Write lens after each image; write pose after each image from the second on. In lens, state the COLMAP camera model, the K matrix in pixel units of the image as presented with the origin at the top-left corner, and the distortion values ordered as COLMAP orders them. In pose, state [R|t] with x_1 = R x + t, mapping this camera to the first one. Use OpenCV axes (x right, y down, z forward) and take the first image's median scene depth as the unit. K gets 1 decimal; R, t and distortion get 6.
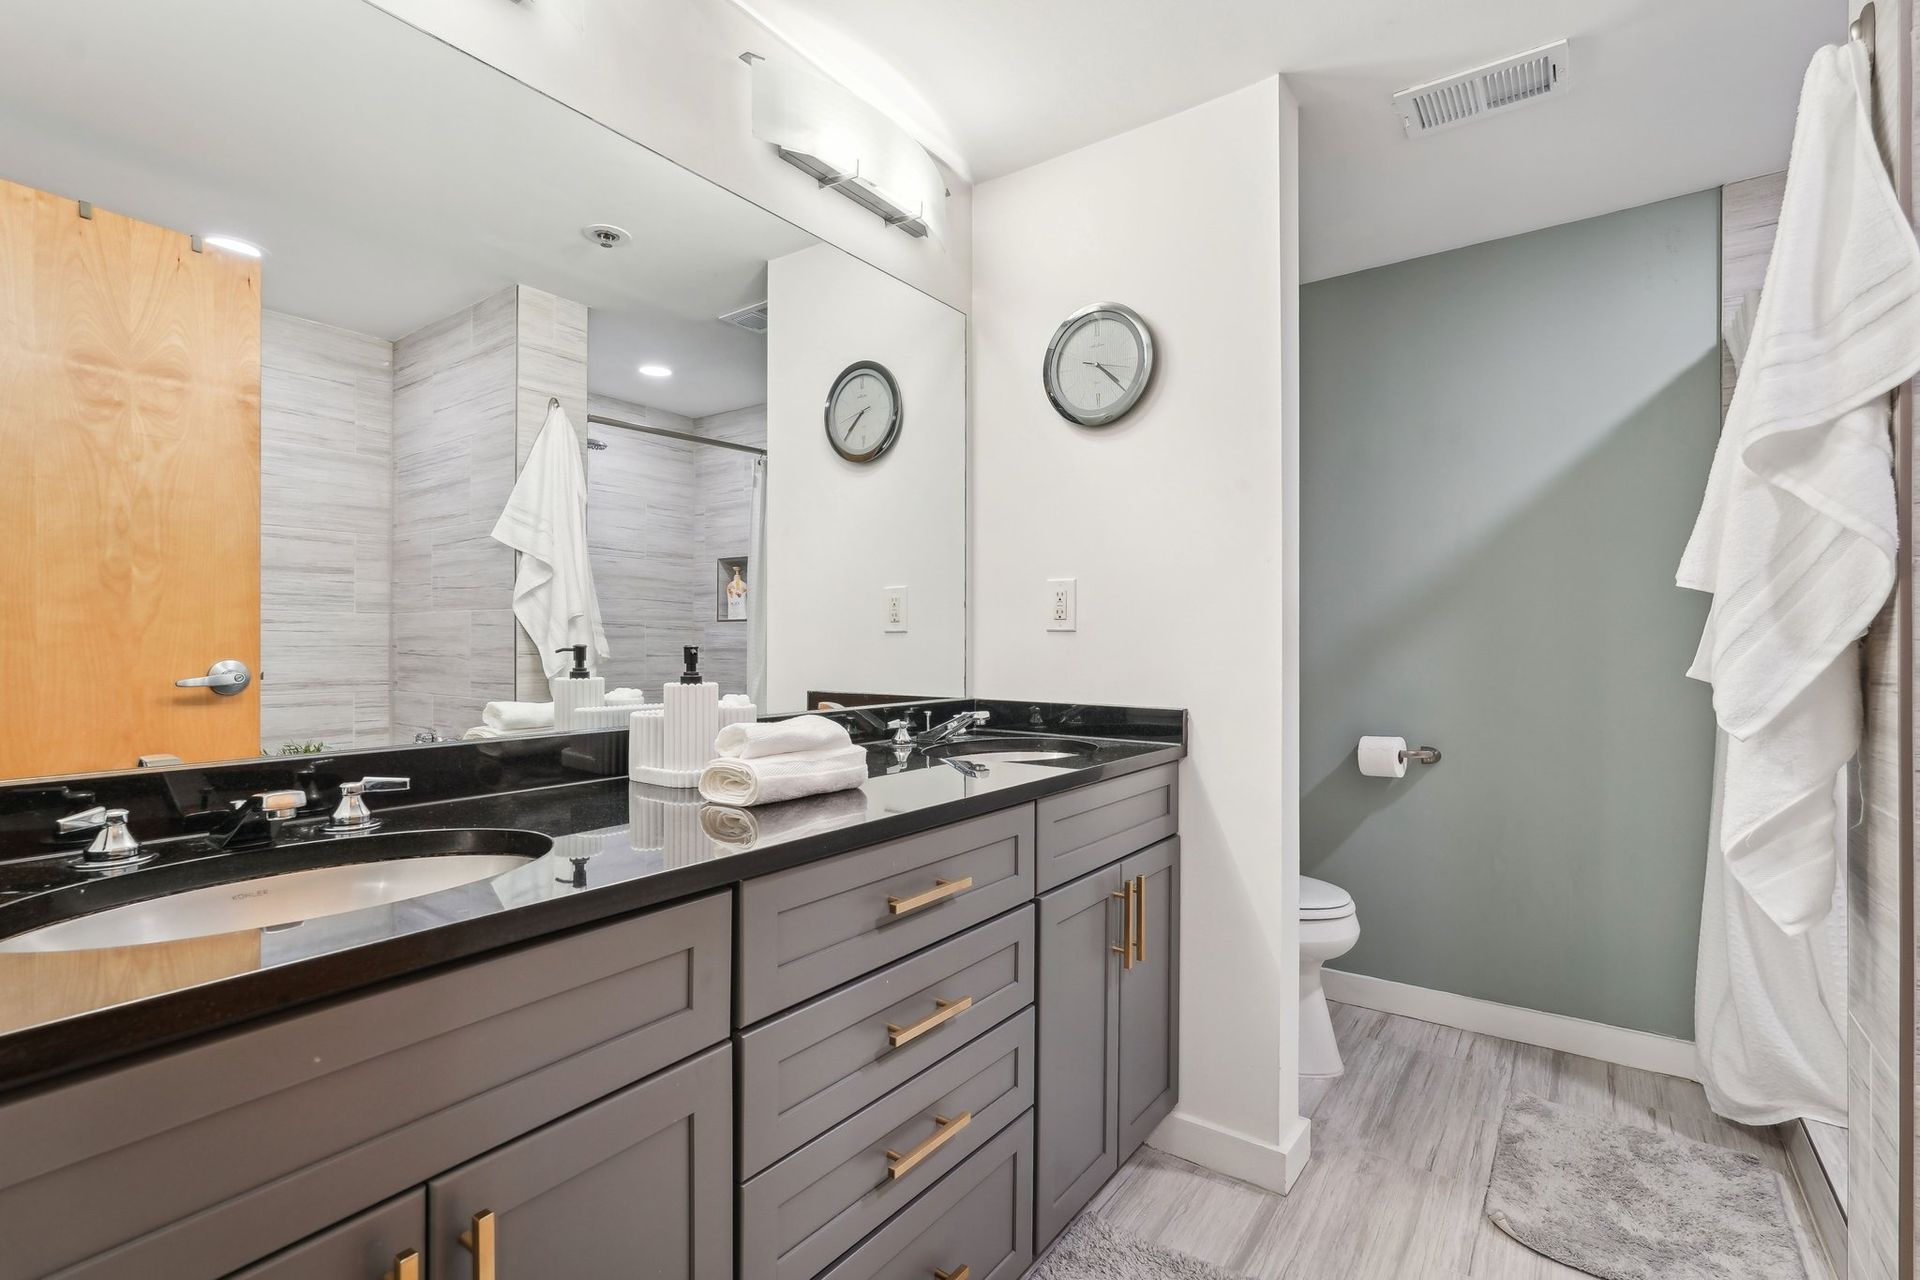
lens RADIAL K [[876.6, 0, 957.4], [0, 876.6, 642.4], [0, 0, 1]] dist [-0.014753, 0.008751]
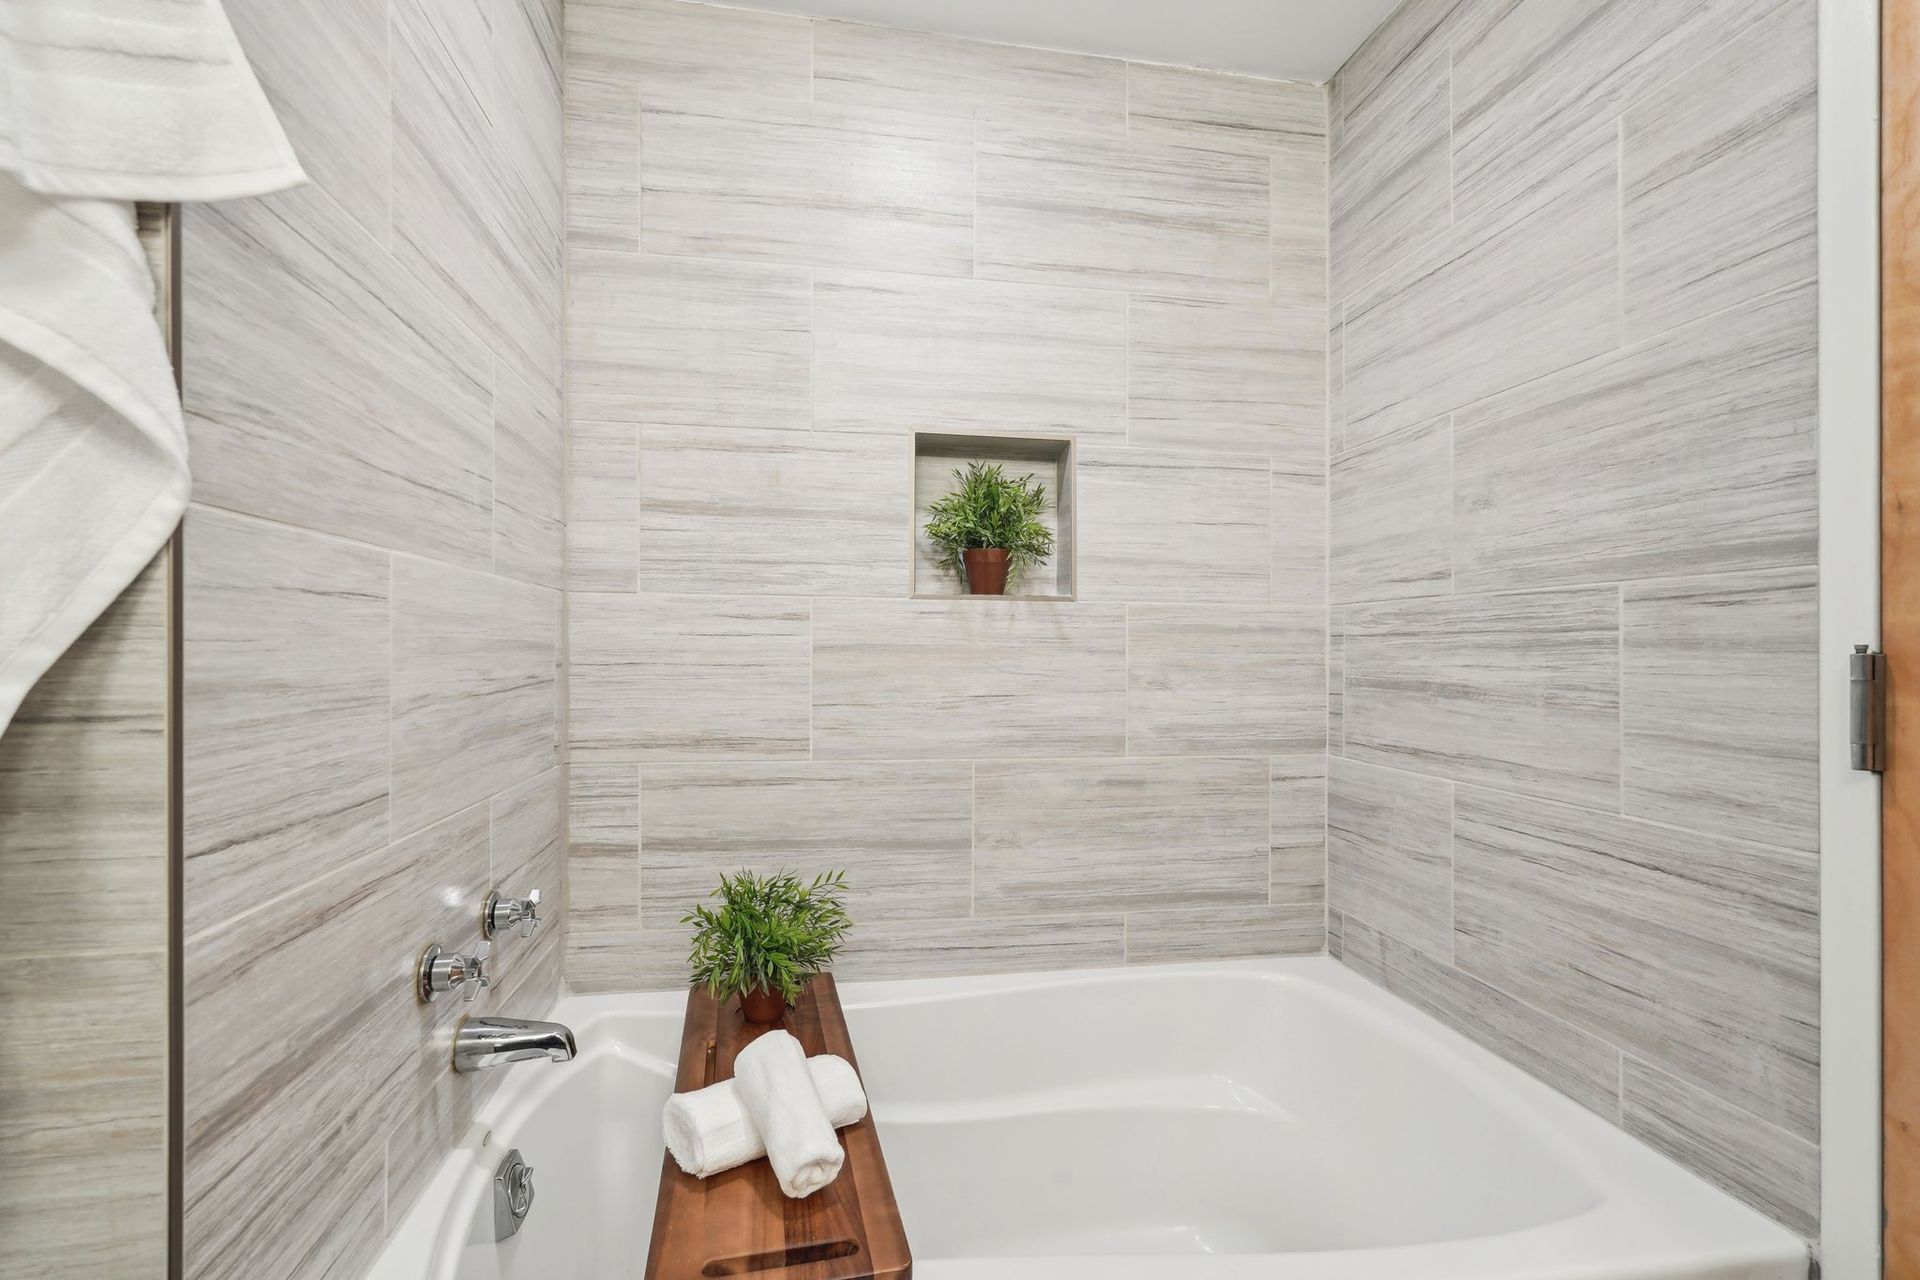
lens RADIAL K [[876.6, 0, 957.4], [0, 876.6, 642.4], [0, 0, 1]] dist [-0.014753, 0.008751]
pose [[-0.763488, 0.003140, 0.645814, 0.301464], [0.001055, 0.999993, -0.003616, 0.002370], [-0.645821, -0.002079, -0.763486, 1.079708]]
